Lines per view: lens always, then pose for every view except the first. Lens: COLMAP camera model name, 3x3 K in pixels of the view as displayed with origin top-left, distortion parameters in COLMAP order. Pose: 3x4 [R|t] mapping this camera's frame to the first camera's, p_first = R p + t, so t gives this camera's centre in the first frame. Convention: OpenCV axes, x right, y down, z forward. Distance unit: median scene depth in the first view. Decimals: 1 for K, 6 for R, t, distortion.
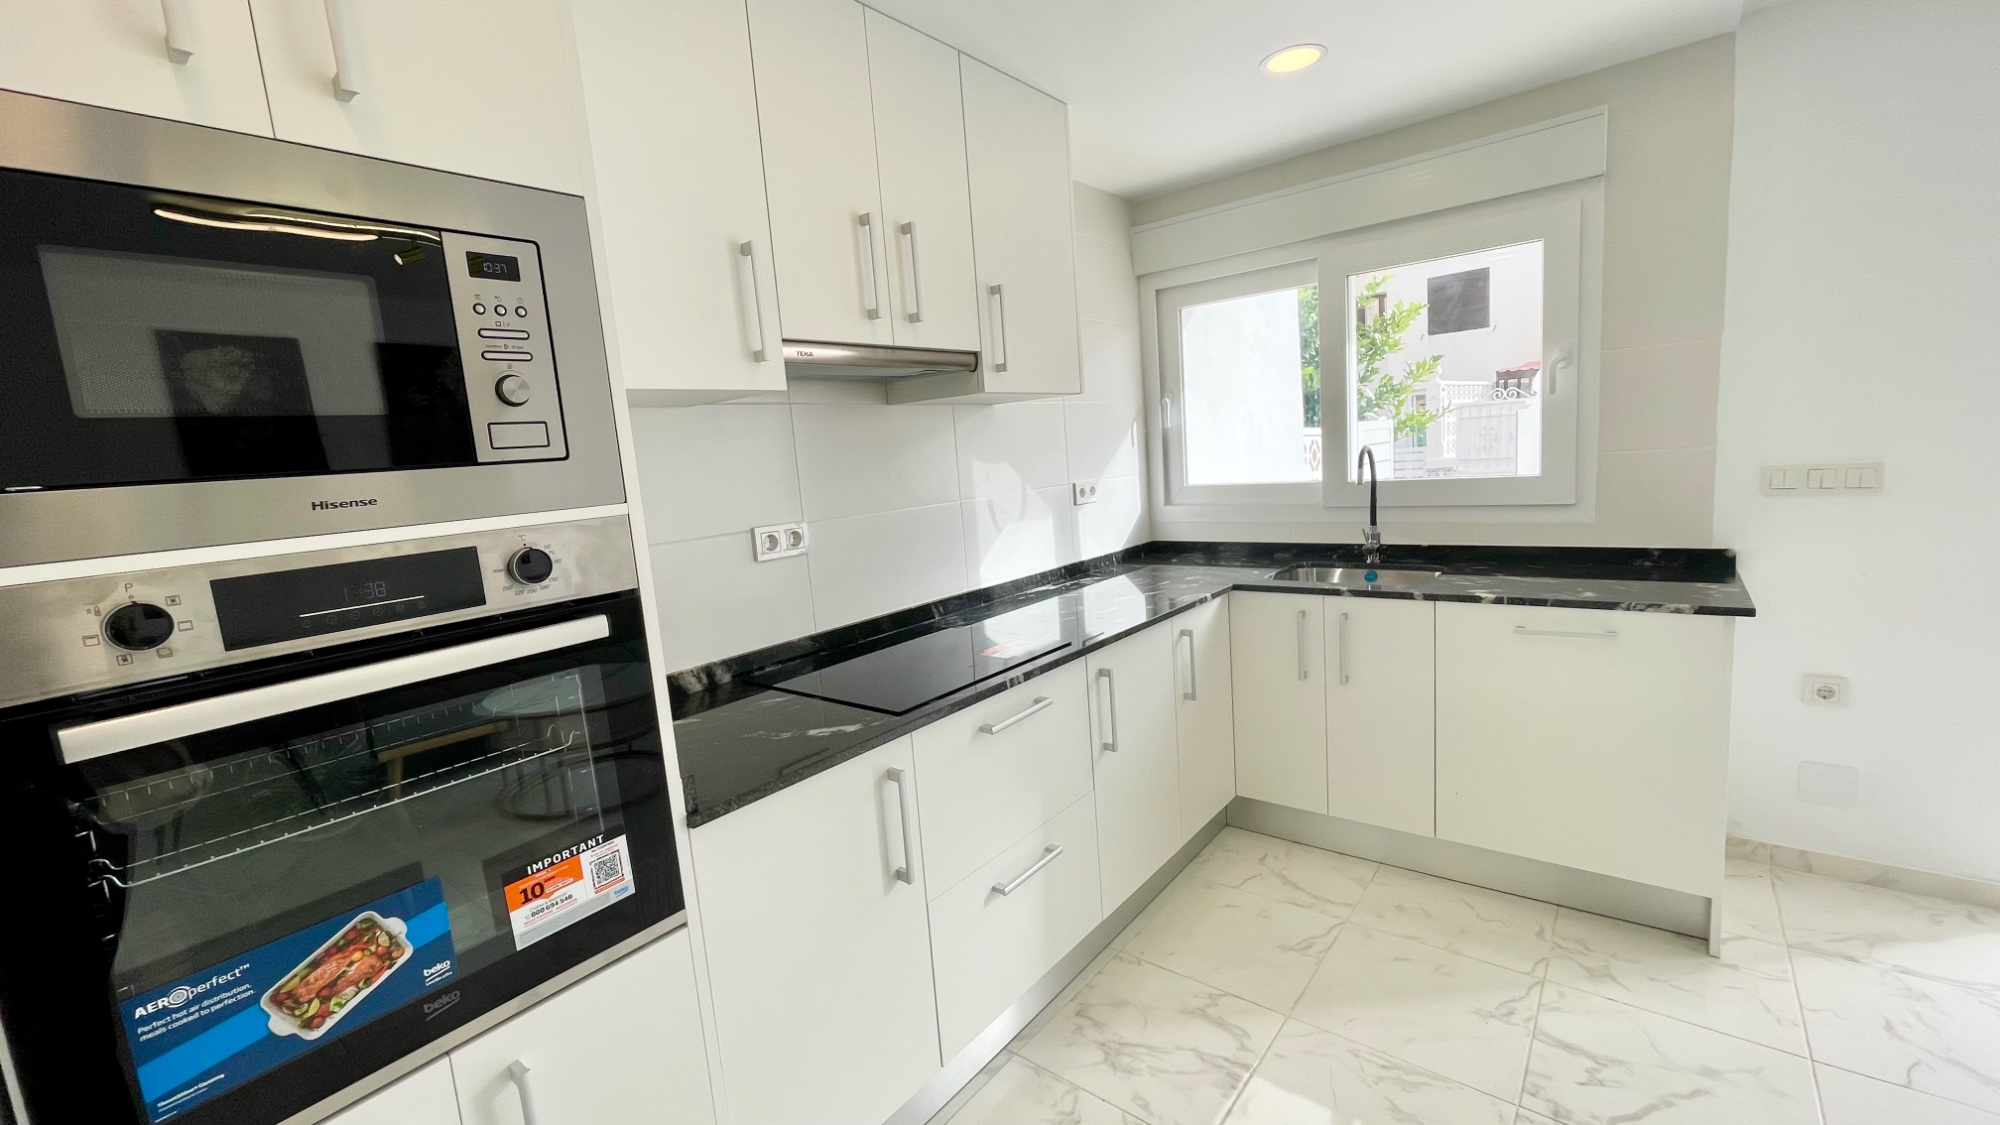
lens RADIAL K [[807.9, 0, 997.2], [0, 807.9, 556.8], [0, 0, 1]] dist [0.001074, 0.000273]
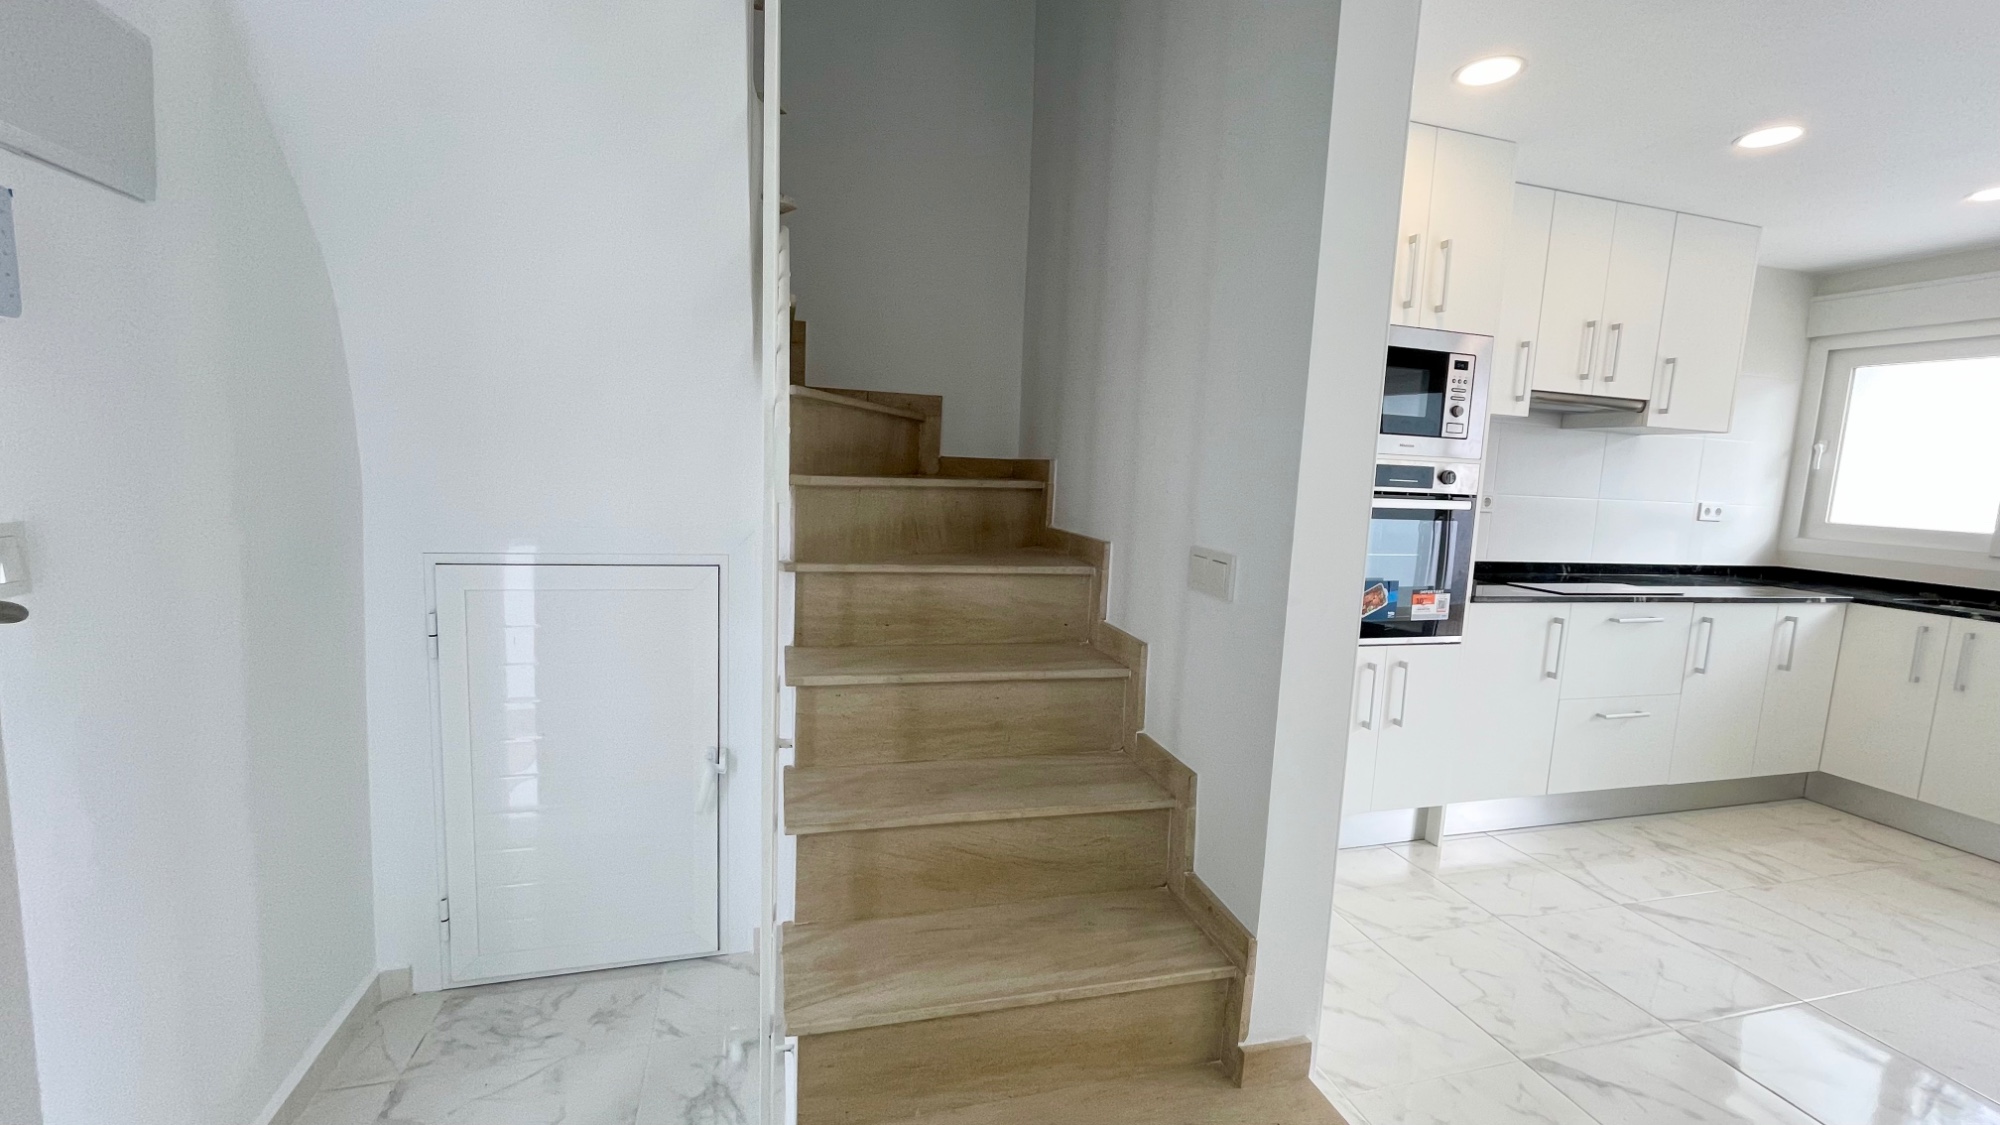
lens RADIAL K [[807.9, 0, 999.0], [0, 807.9, 559.1], [0, 0, 1]] dist [0.001074, 0.000273]
pose [[0.816336, 0.178333, -0.549357, -0.139386], [-0.182859, 0.982012, 0.047057, 0.209186], [0.547867, 0.062041, 0.834262, -1.000168]]
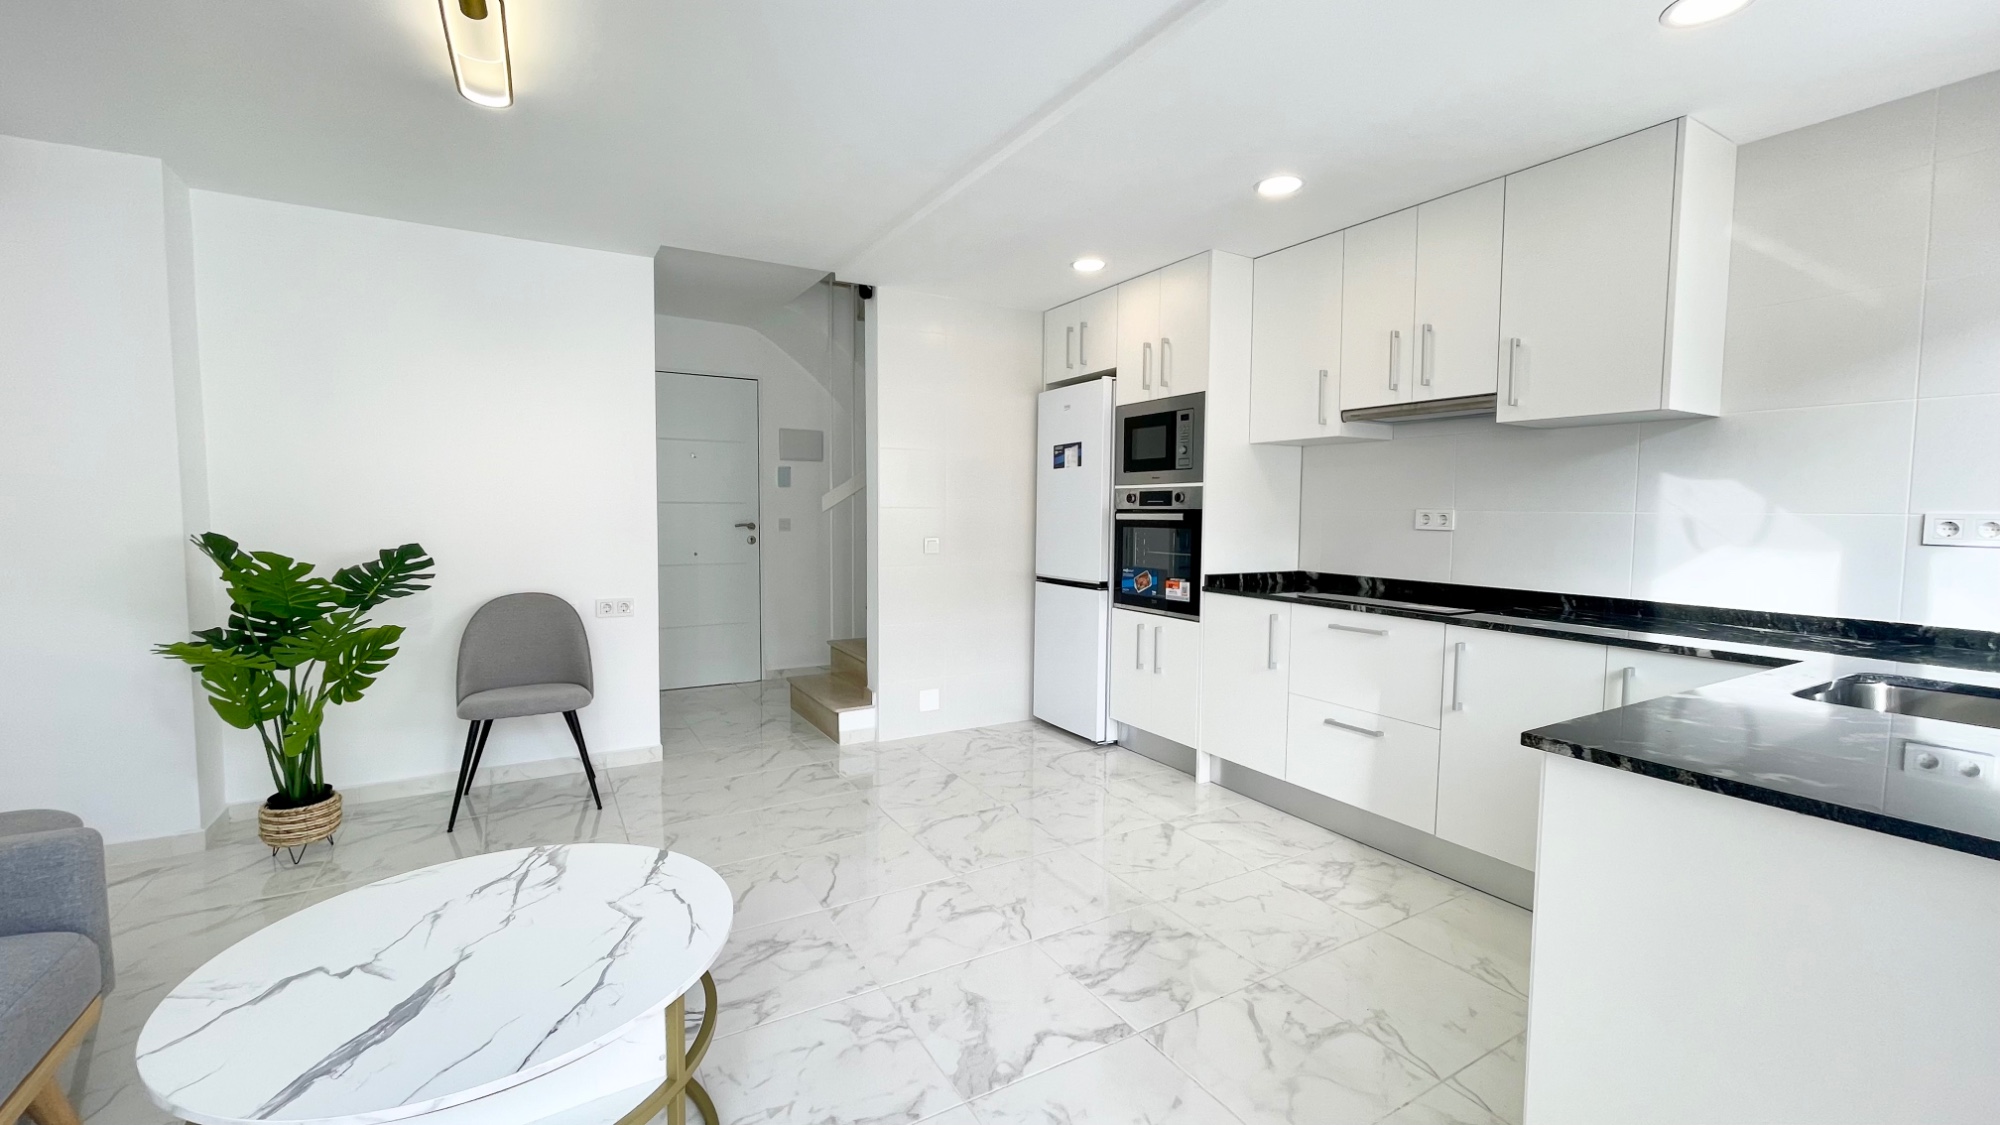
lens RADIAL K [[807.9, 0, 996.2], [0, 807.9, 557.2], [0, 0, 1]] dist [0.001074, 0.000273]
pose [[-0.352987, 0.126448, -0.927044, 1.593589], [-0.105729, 0.979088, 0.173804, -0.138238], [0.929635, 0.159366, -0.332236, 0.751027]]
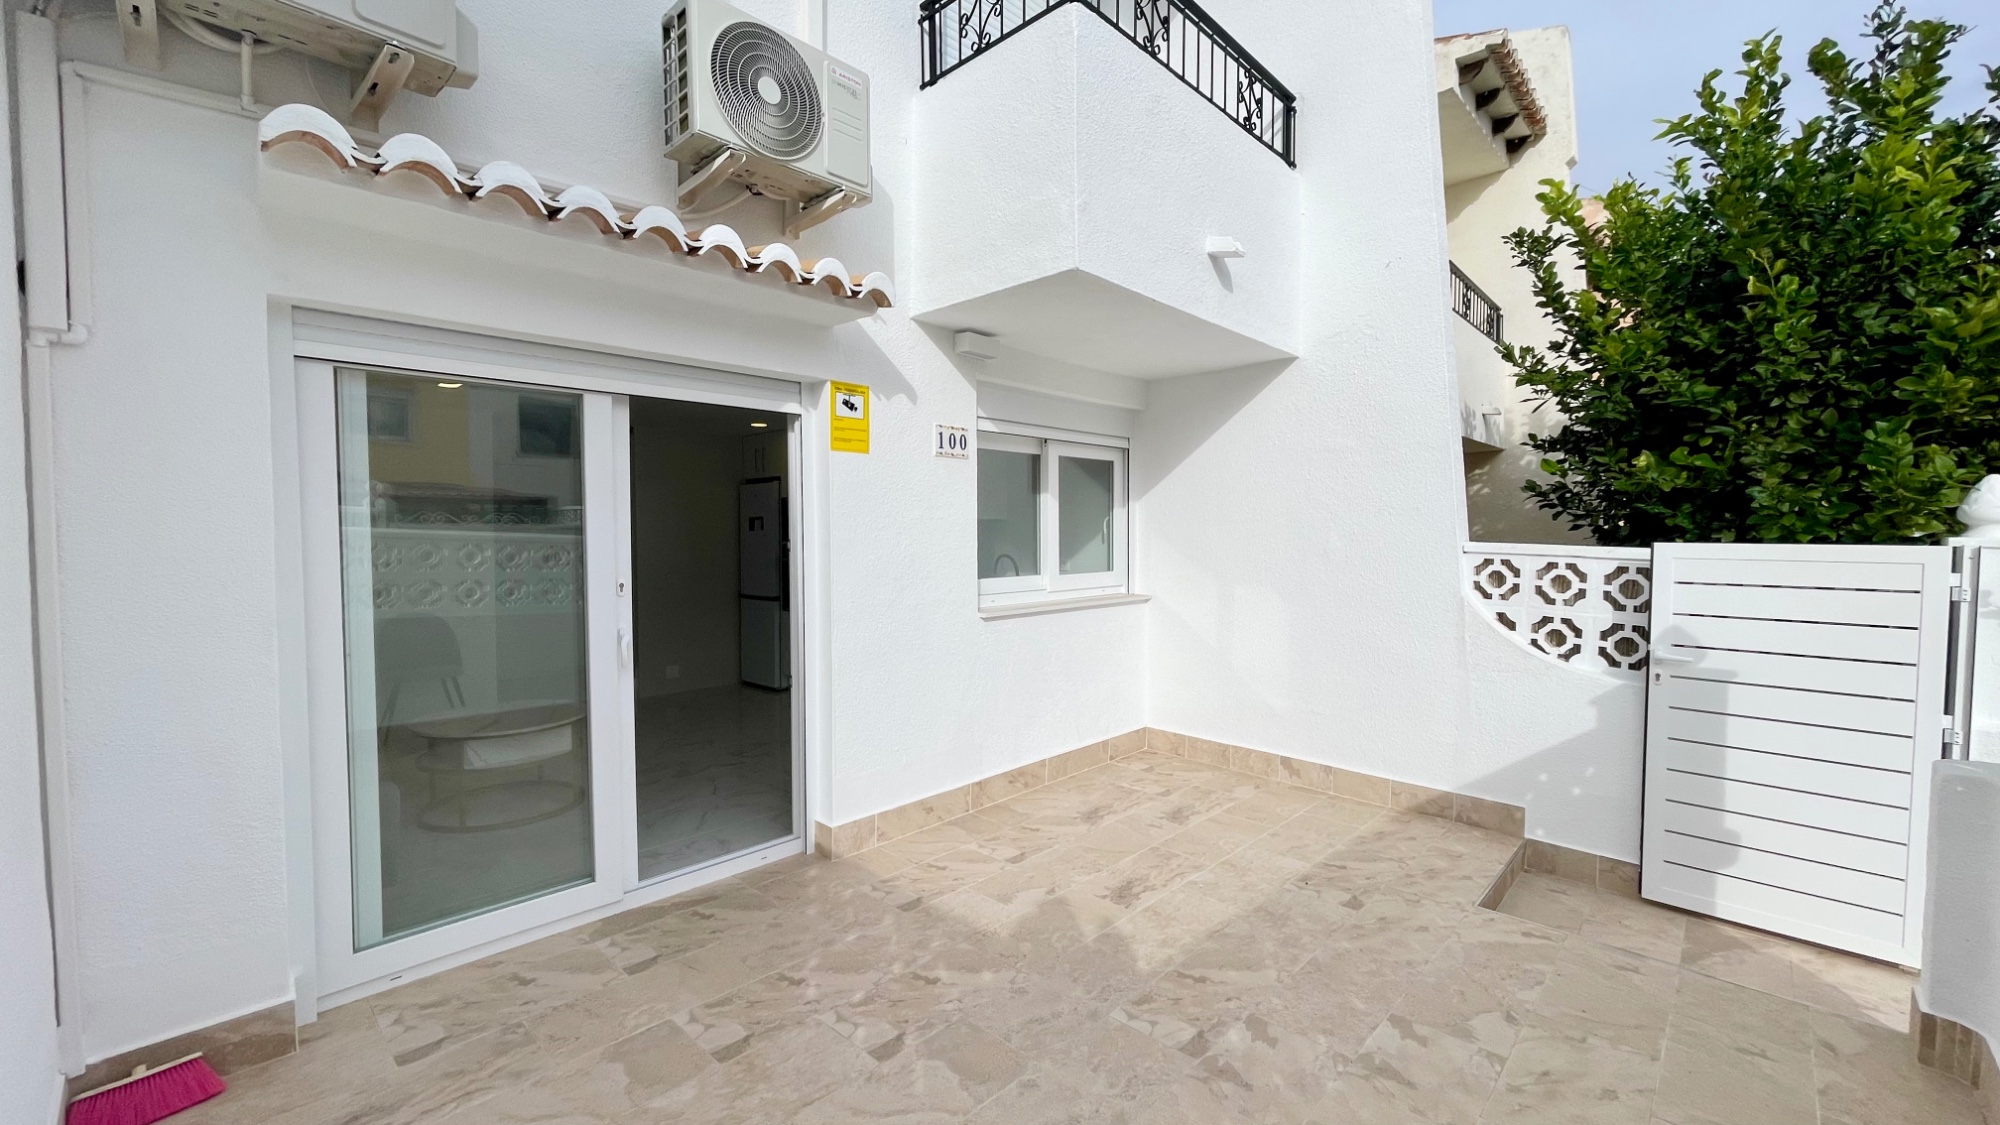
lens RADIAL K [[807.9, 0, 1002.5], [0, 807.9, 561.9], [0, 0, 1]] dist [0.001074, 0.000273]
pose [[-0.076320, 0.108440, -0.991169, 3.114758], [-0.130335, 0.984454, 0.117741, -0.462439], [0.988528, 0.138170, -0.061000, 1.544983]]
